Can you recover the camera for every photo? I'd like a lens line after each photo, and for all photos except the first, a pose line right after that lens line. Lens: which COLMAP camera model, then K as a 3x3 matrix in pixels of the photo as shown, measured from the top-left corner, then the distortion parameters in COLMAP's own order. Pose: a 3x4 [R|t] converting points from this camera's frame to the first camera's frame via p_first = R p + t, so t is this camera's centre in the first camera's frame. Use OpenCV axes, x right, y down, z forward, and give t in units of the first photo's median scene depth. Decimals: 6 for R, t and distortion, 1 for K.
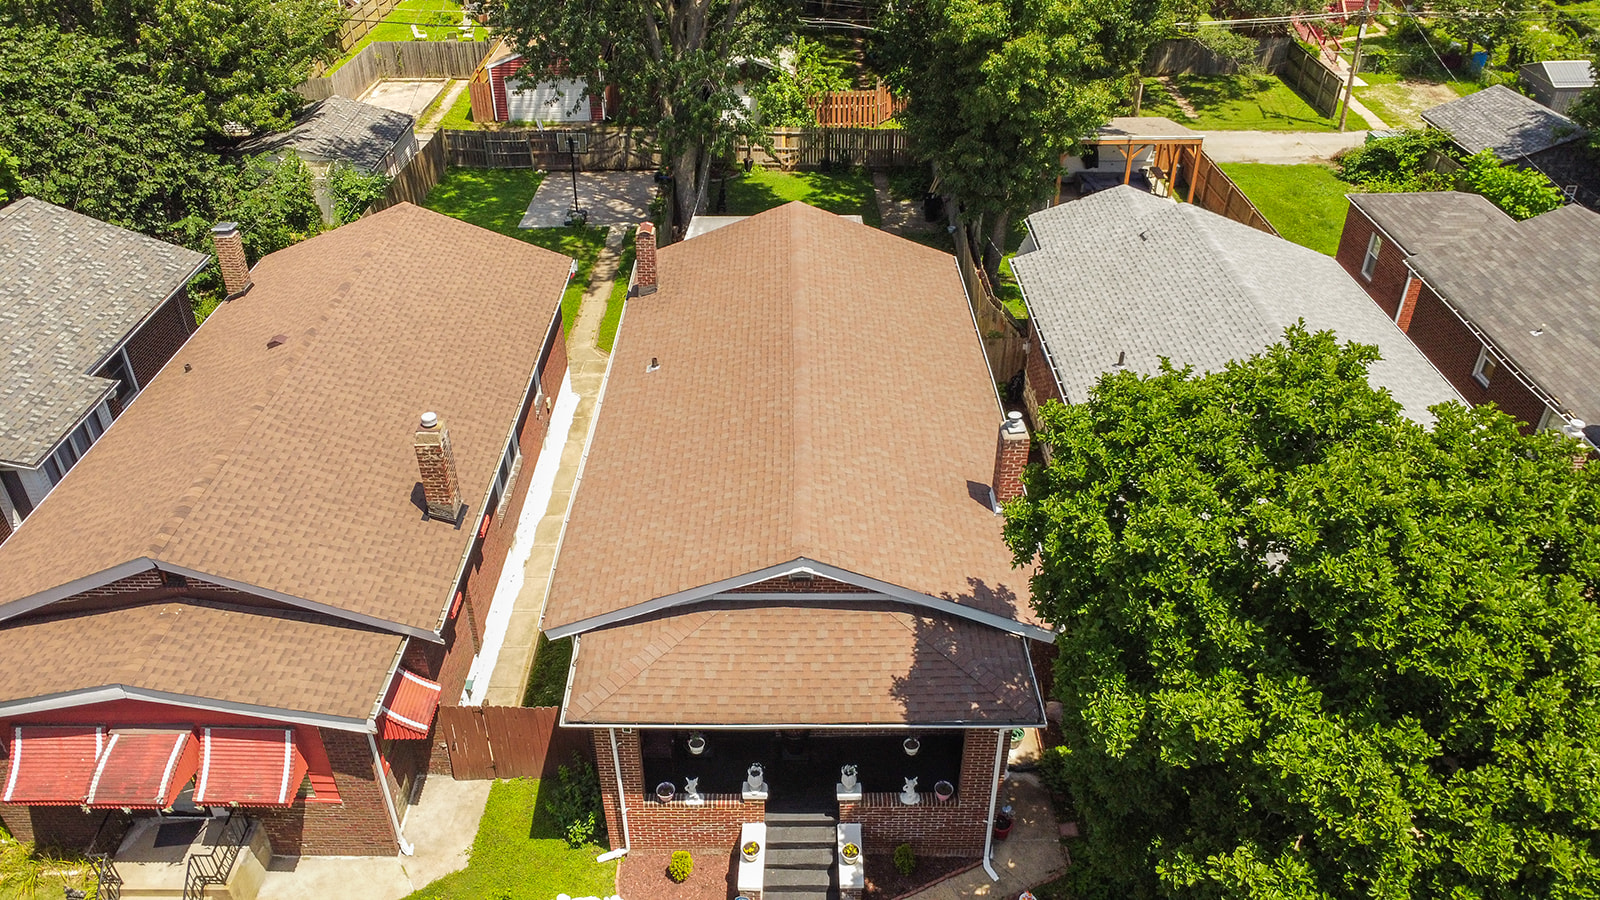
lens RADIAL K [[1170.5, 0, 796.4], [0, 1170.5, 453.1], [0, 0, 1]] dist [-0.031612, 0.006741]
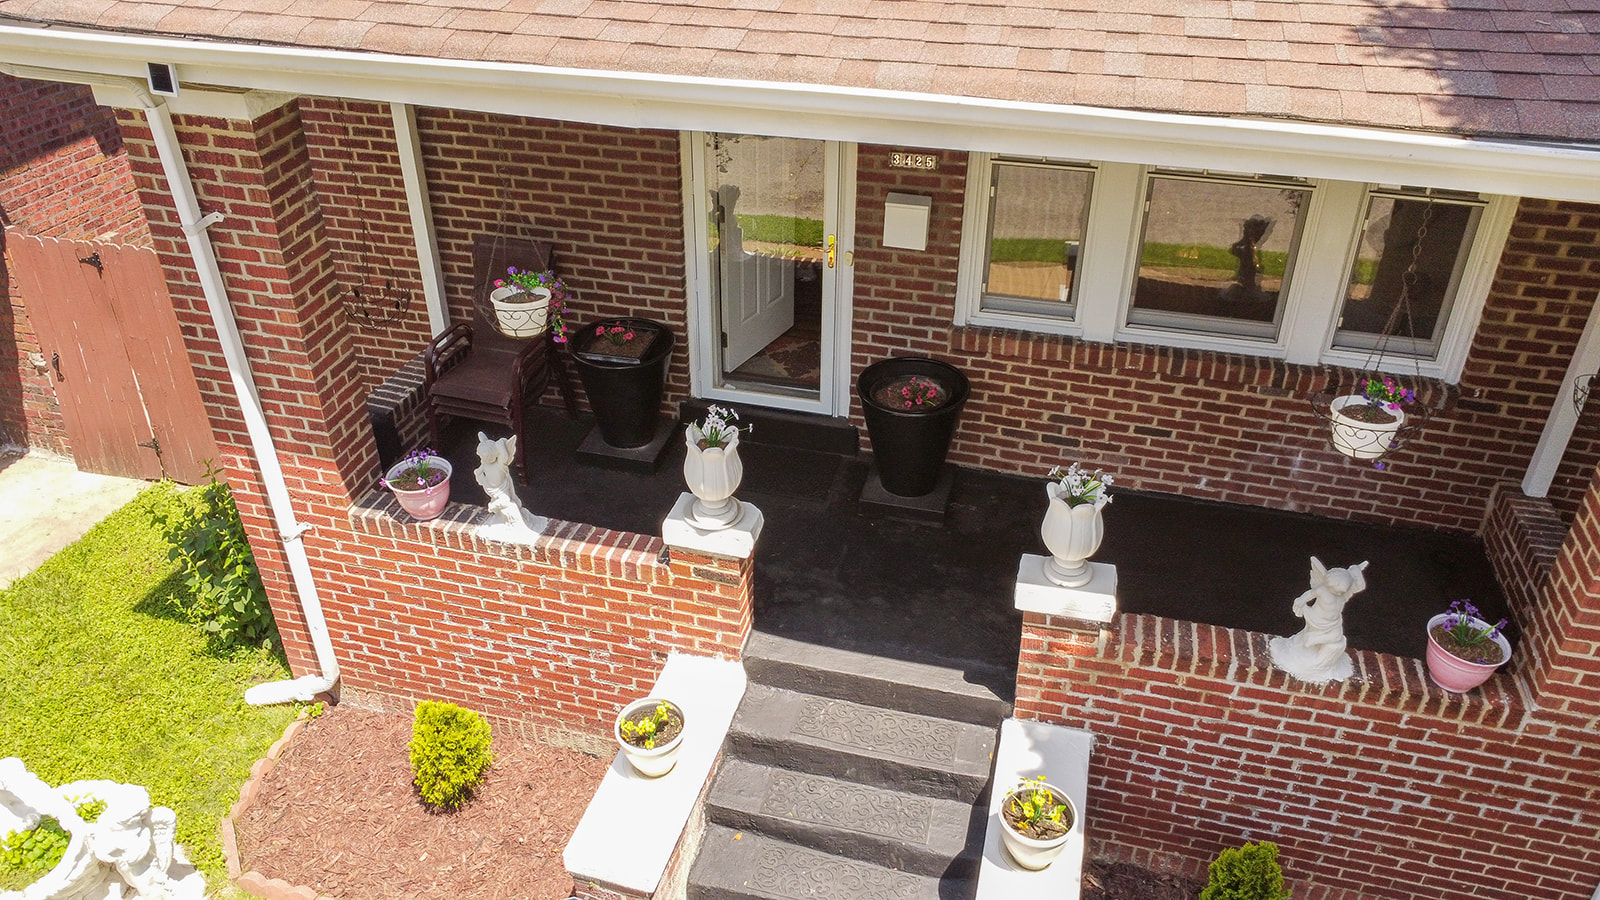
lens RADIAL K [[1170.5, 0, 805.0], [0, 1170.5, 449.1], [0, 0, 1]] dist [-0.031612, 0.006741]
pose [[0.966626, 0.140247, -0.214396, 0.040216], [-0.148462, 0.988659, -0.022625, 0.273942], [0.208792, 0.053699, 0.976485, 0.736201]]
